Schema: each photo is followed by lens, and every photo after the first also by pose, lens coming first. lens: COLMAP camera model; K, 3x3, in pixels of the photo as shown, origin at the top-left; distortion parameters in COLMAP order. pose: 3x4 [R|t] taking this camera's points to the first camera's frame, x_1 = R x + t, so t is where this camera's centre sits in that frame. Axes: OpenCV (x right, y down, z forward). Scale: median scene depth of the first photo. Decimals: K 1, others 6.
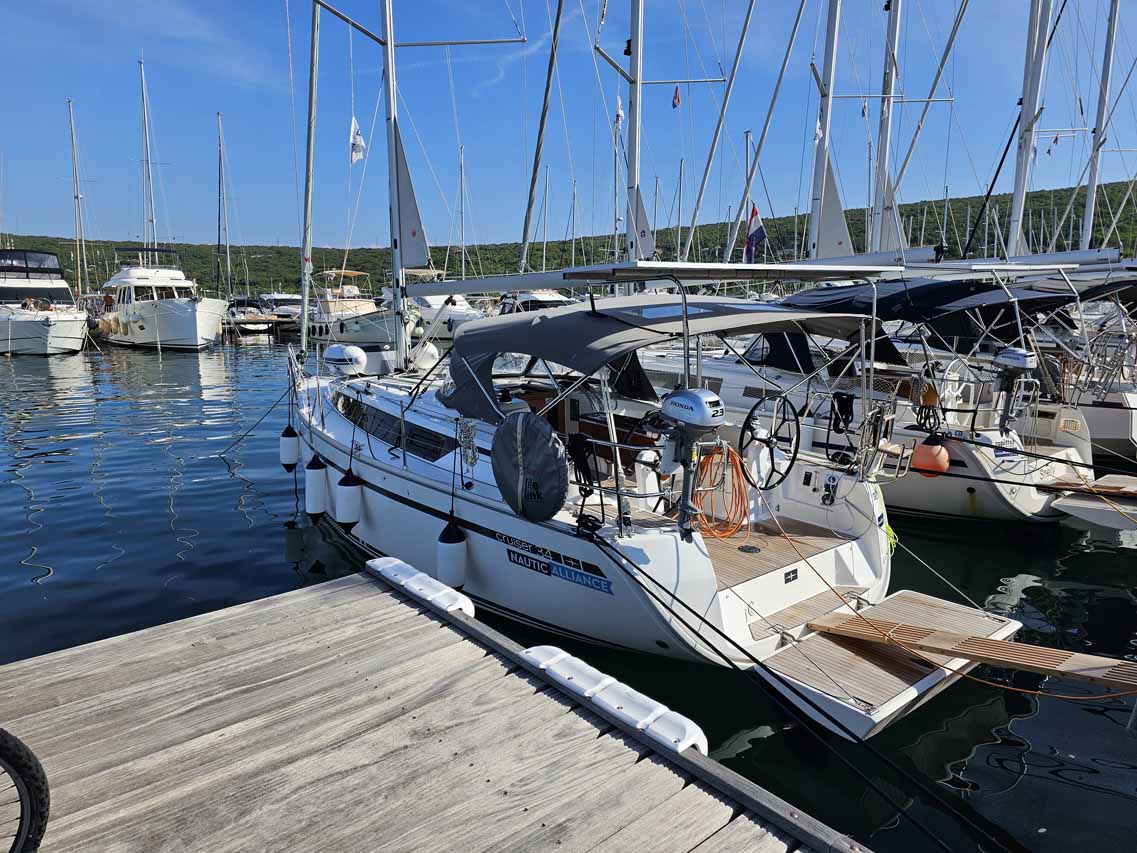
lens RADIAL K [[755.5, 0, 571.9], [0, 755.5, 409.4], [0, 0, 1]] dist [0.060974, -0.057037]
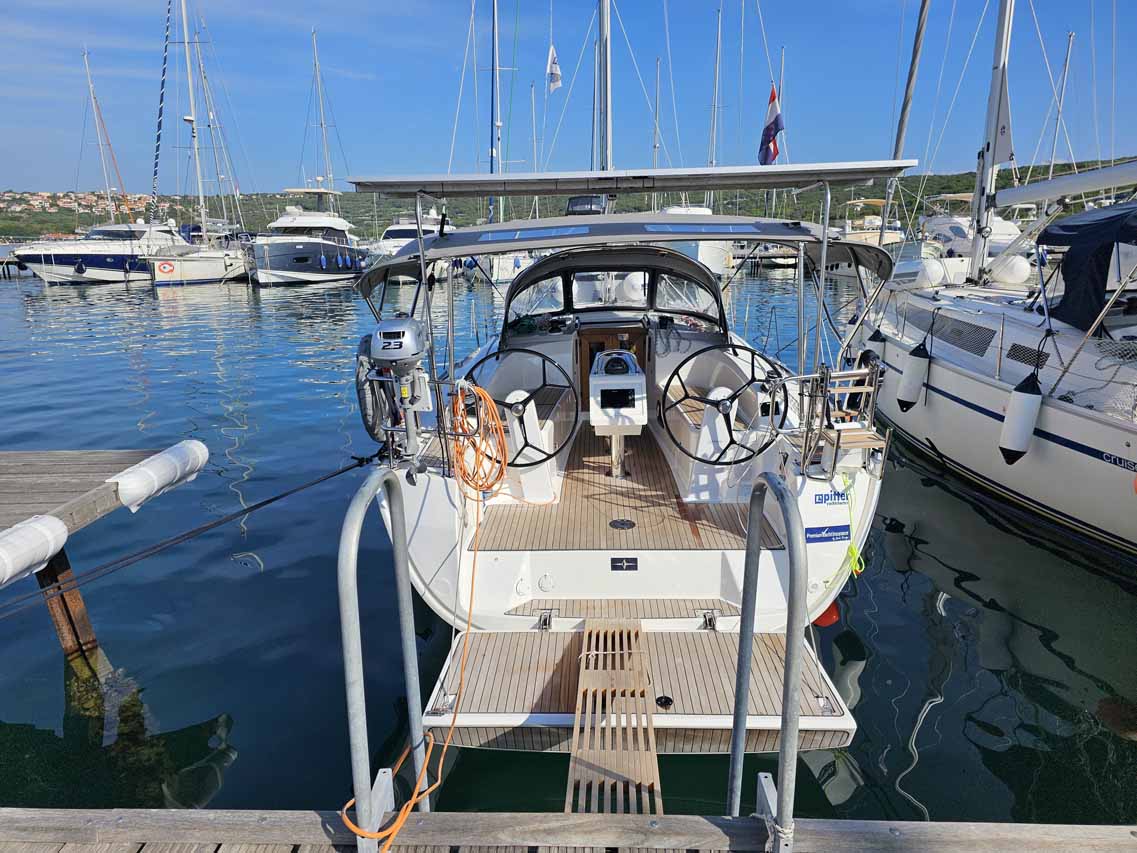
lens RADIAL K [[767.1, 0, 568.5], [0, 767.1, 426.5], [0, 0, 1]] dist [0.038959, -0.003967]
pose [[0.745705, 0.143789, -0.650576, 0.641170], [-0.073597, 0.988237, 0.134060, -0.028887], [0.662199, -0.052089, 0.747515, 0.292992]]
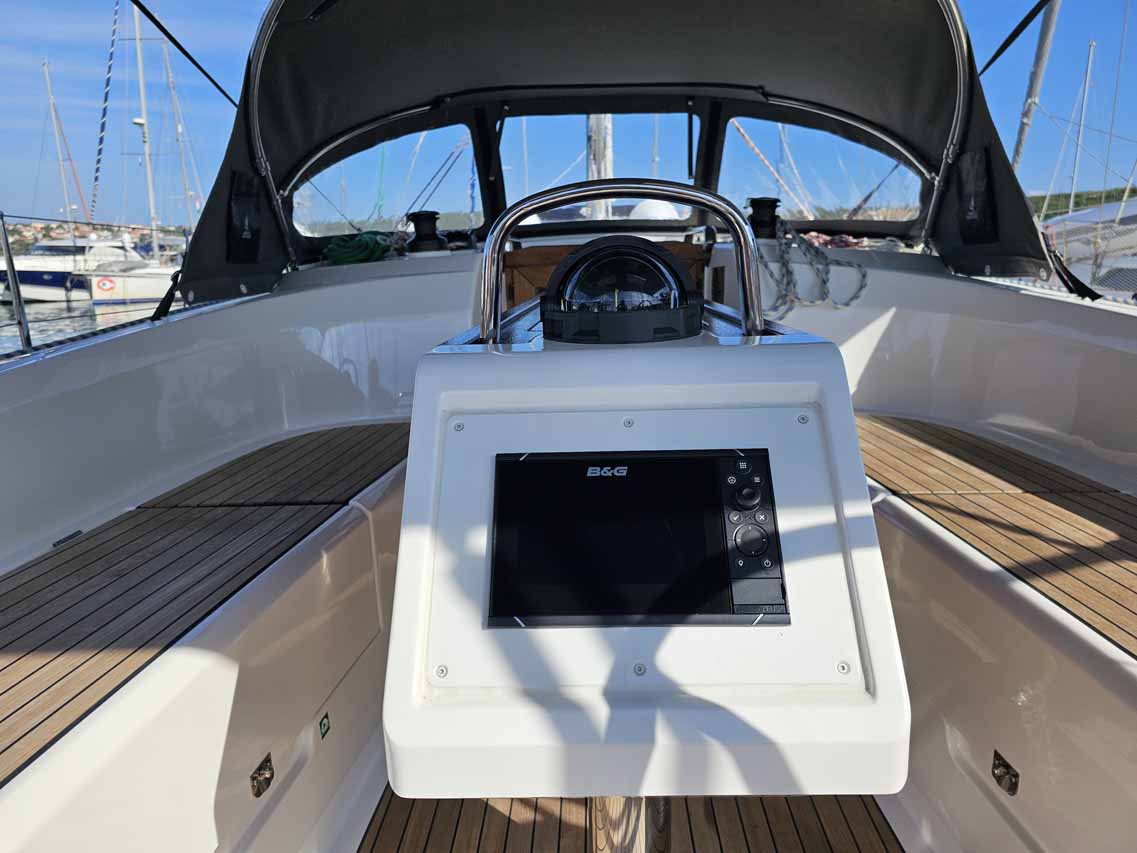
lens RADIAL K [[755.5, 0, 571.9], [0, 755.5, 409.4], [0, 0, 1]] dist [0.060974, -0.057037]
pose [[0.747378, 0.100206, -0.656799, 0.190240], [-0.067755, 0.994902, 0.074691, 0.026223], [0.660935, -0.011320, 0.750358, 0.875516]]
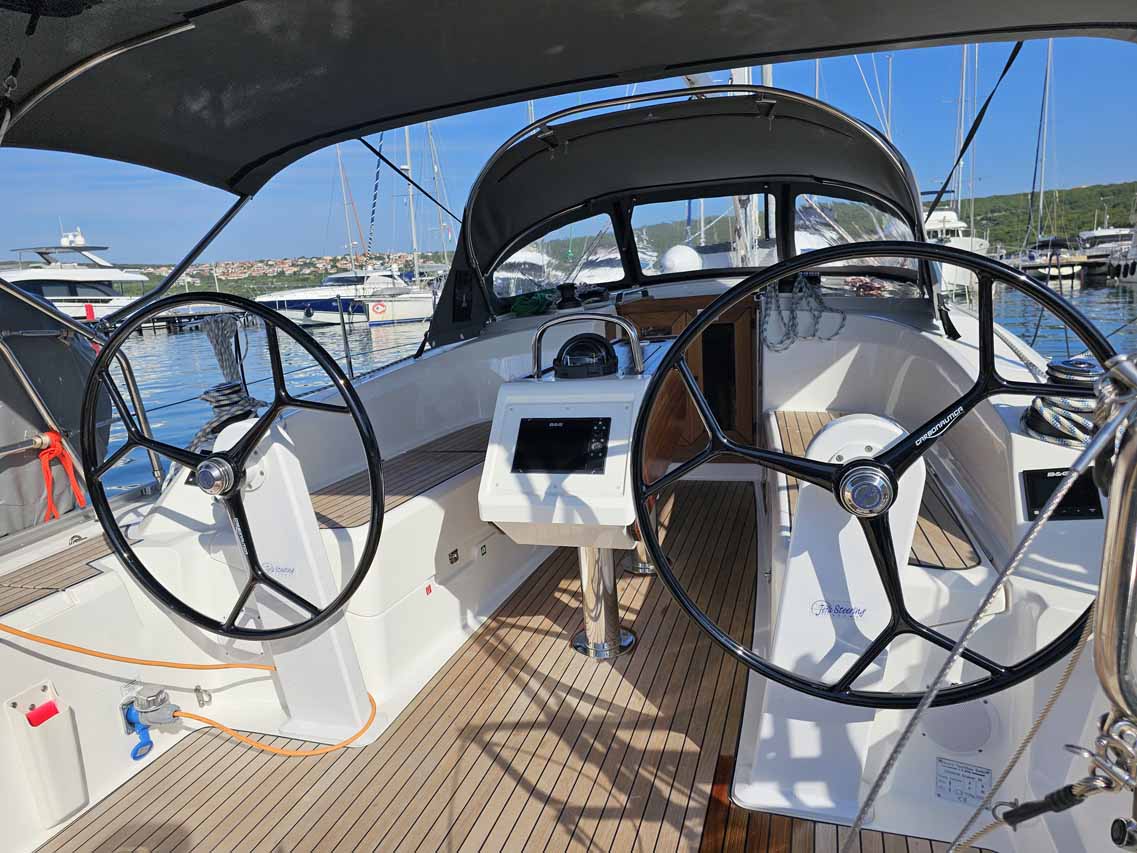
lens RADIAL K [[755.5, 0, 571.9], [0, 755.5, 409.4], [0, 0, 1]] dist [0.060974, -0.057037]
pose [[0.524071, 0.097129, -0.846118, 0.378074], [-0.050196, 0.995271, 0.083160, 0.011393], [0.850194, -0.001110, 0.526468, 0.806536]]
